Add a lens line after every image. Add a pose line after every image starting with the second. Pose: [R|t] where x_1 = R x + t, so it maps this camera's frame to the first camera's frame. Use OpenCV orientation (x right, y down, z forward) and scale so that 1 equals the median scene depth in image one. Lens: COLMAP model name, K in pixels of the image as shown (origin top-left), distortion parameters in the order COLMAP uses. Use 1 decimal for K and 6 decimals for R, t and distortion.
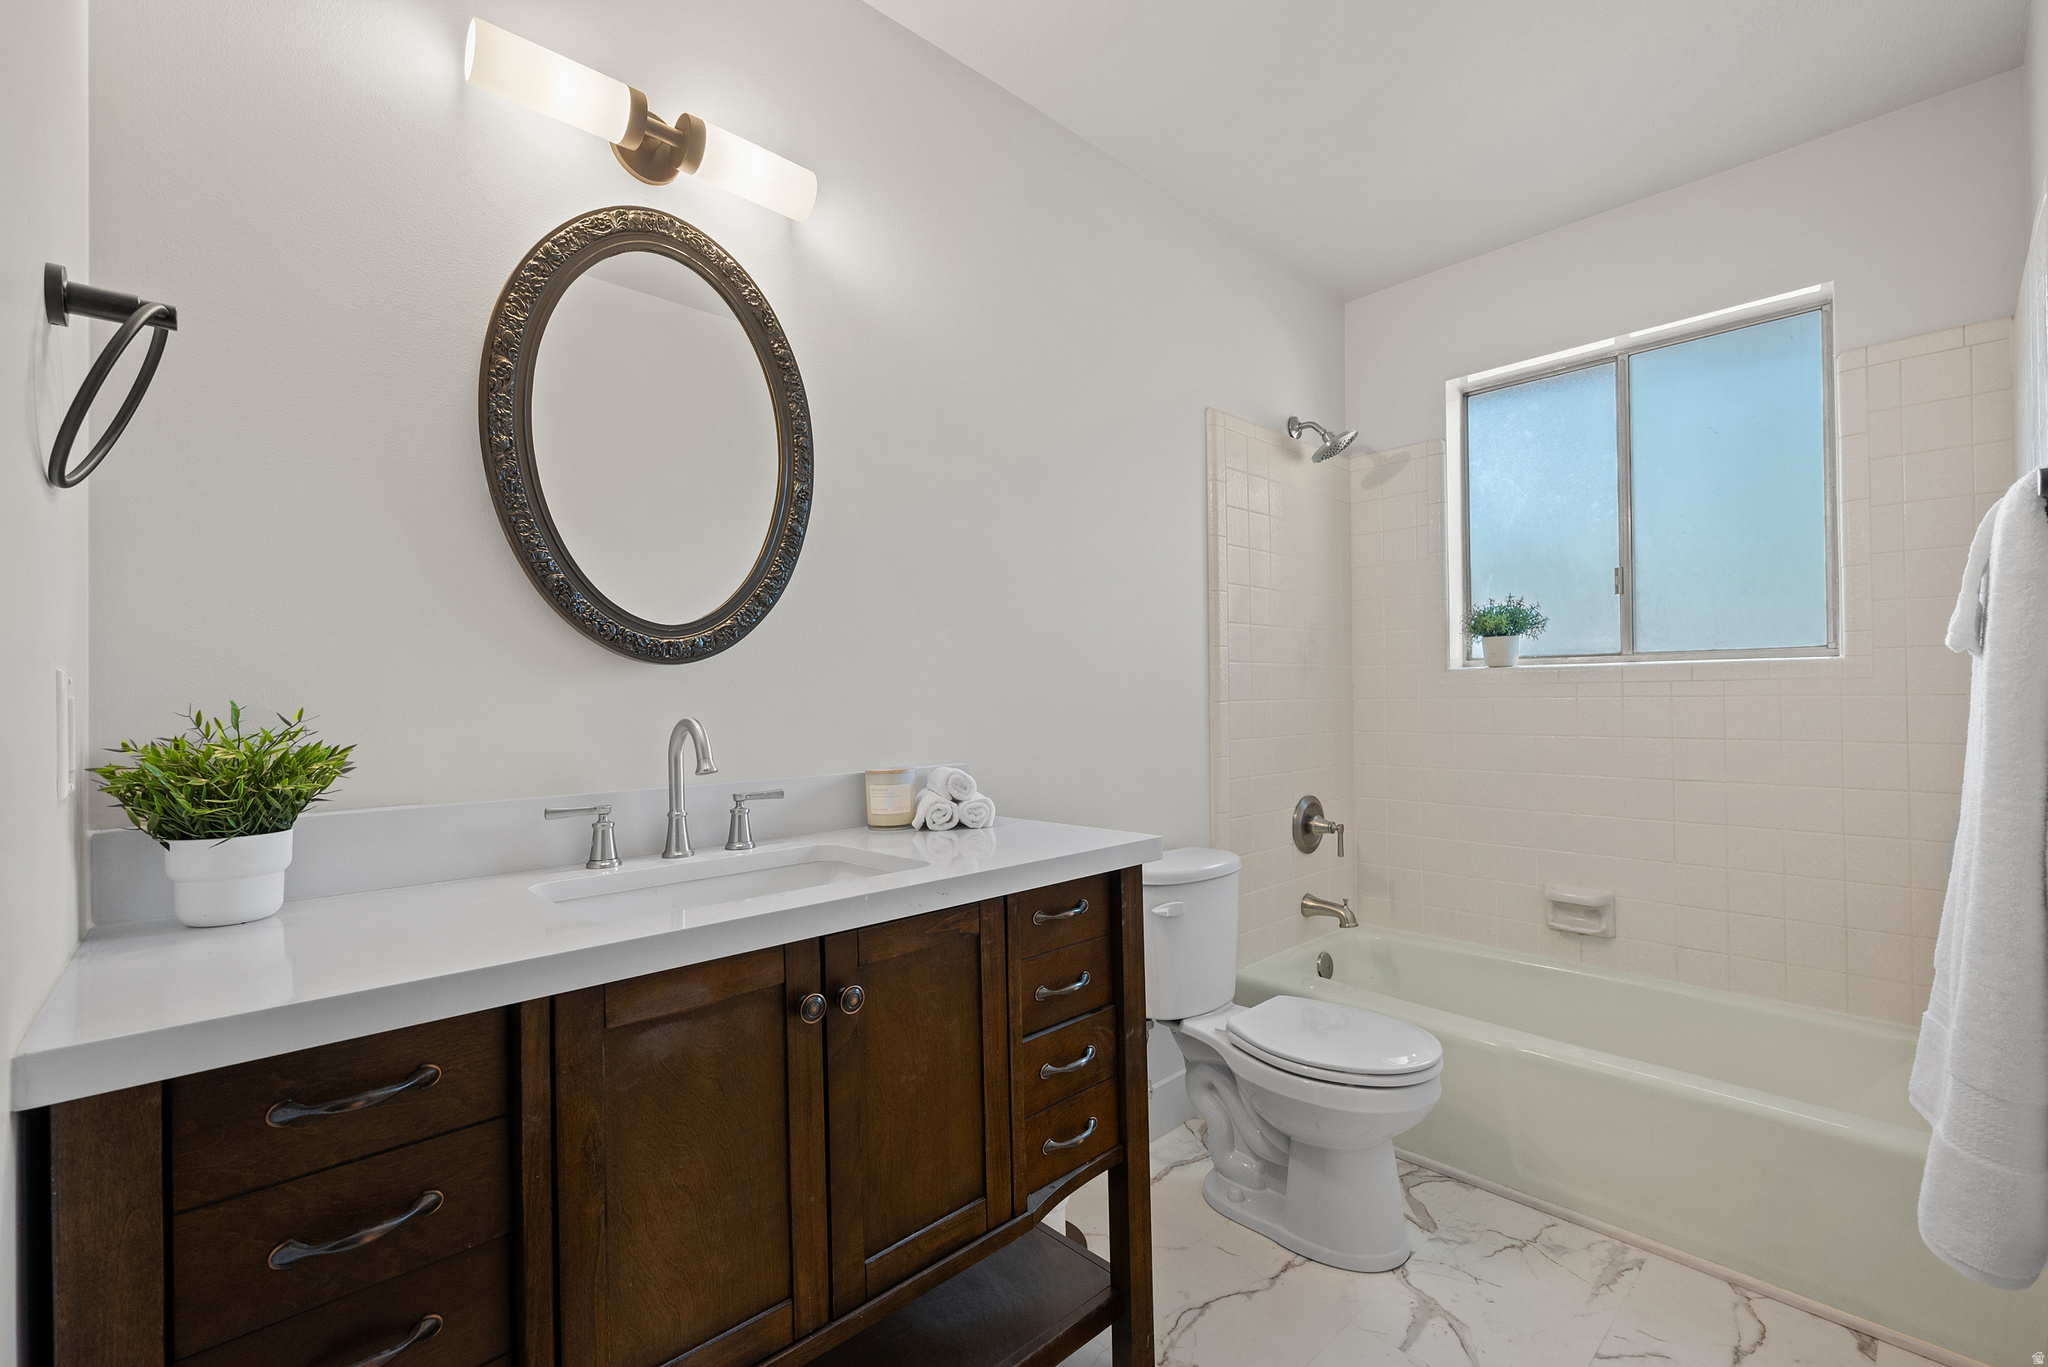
lens RADIAL K [[936.7, 0, 1030.2], [0, 936.7, 683.8], [0, 0, 1]] dist [0.002278, -0.000123]
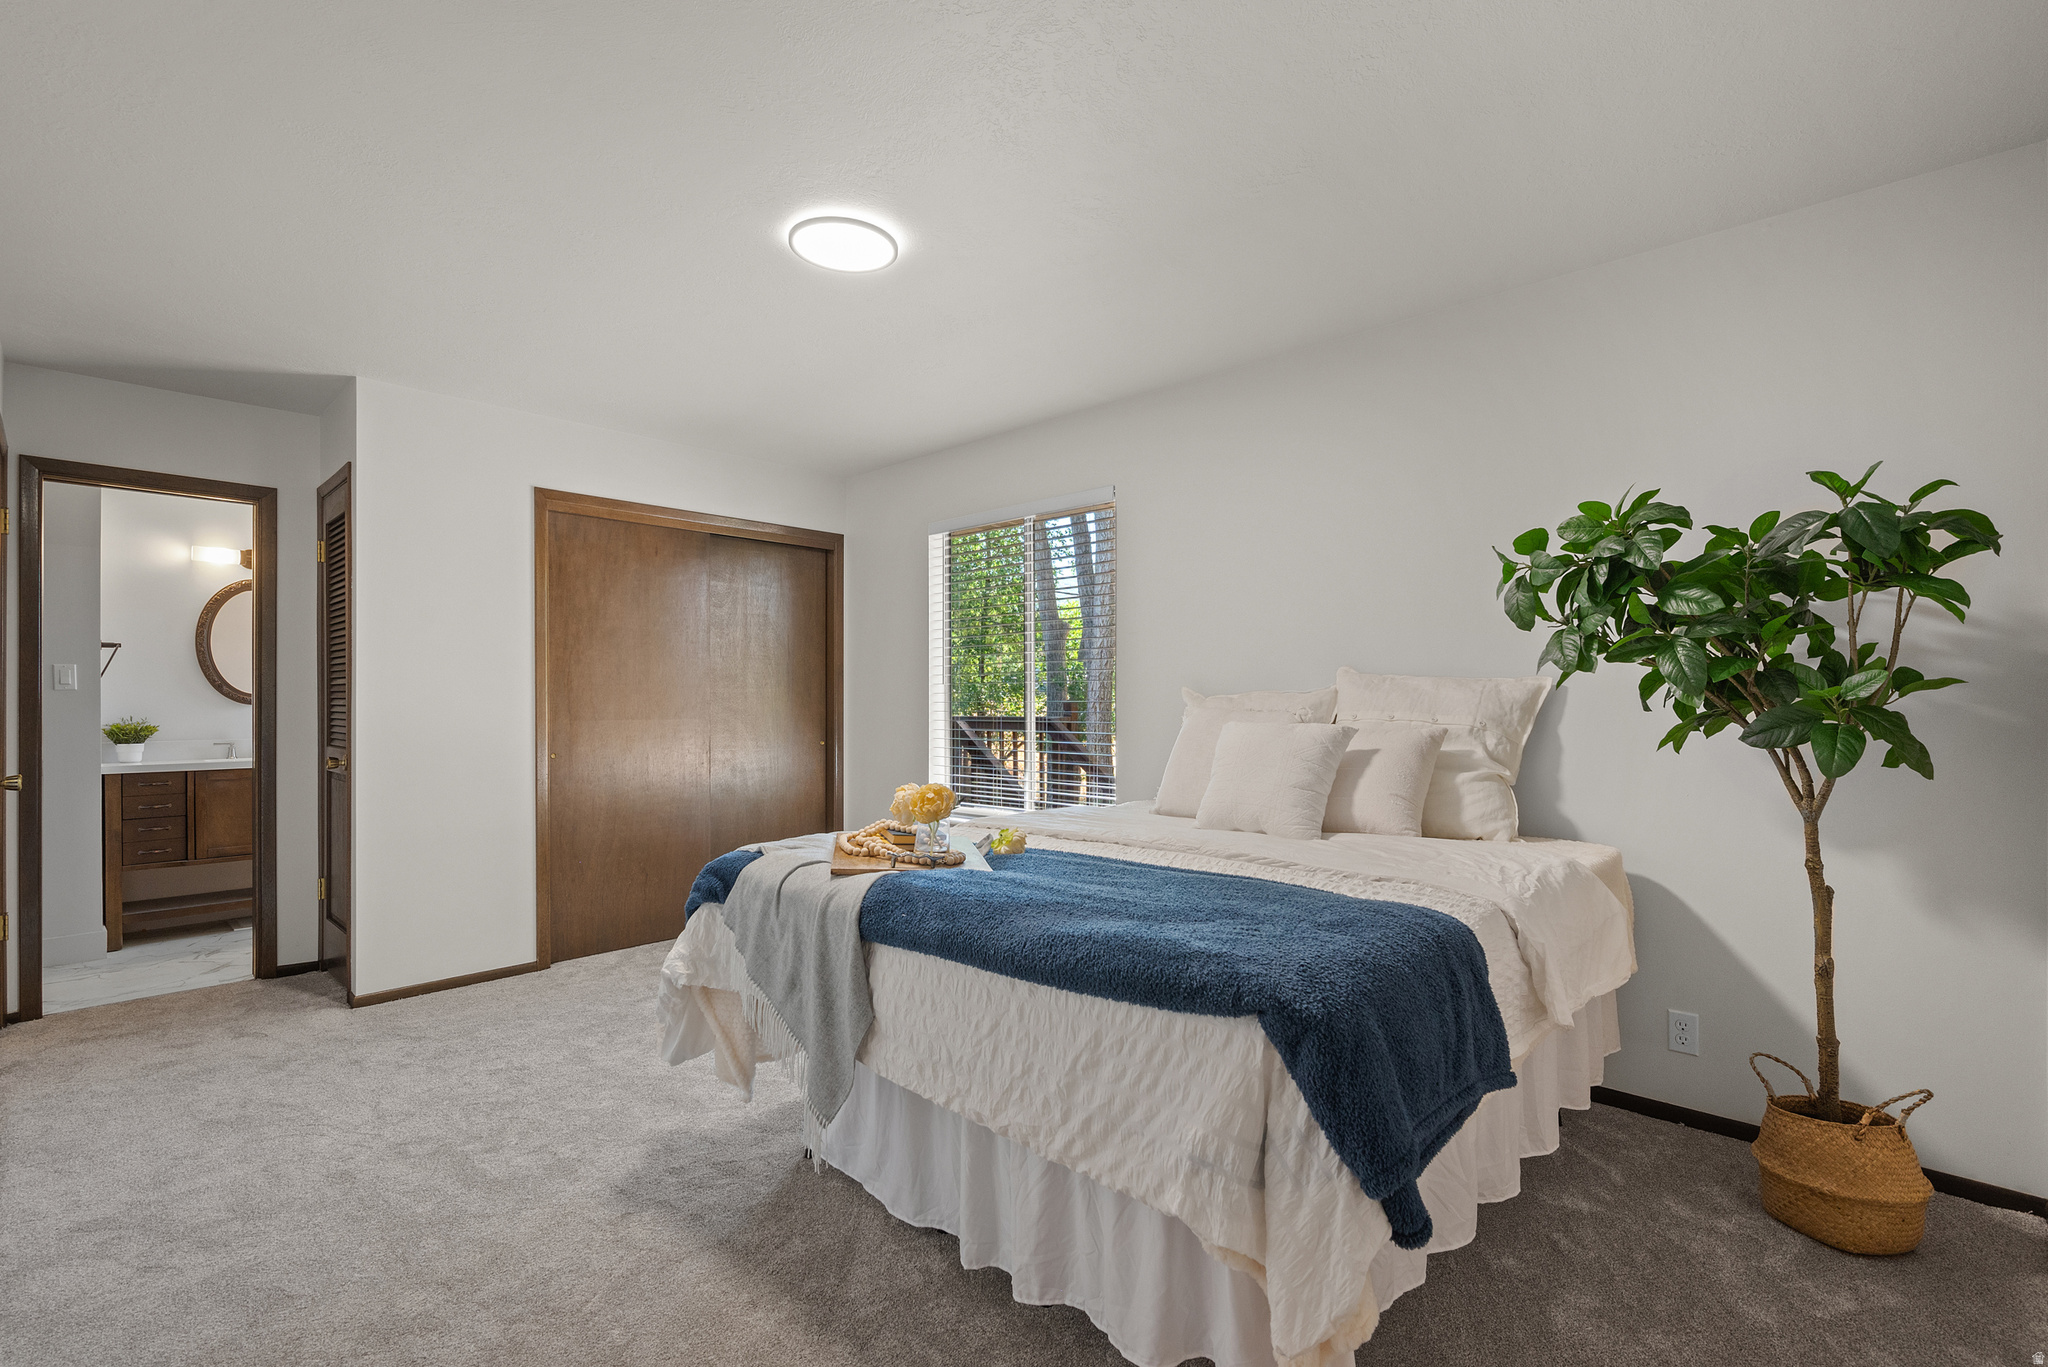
lens RADIAL K [[948.5, 0, 1017.6], [0, 948.5, 688.9], [0, 0, 1]] dist [-0.003260, -0.000392]
pose [[0.997148, 0.005212, 0.075286, 3.362488], [-0.004779, 0.999971, -0.005927, -0.112534], [-0.075315, 0.005550, 0.997144, -4.233718]]
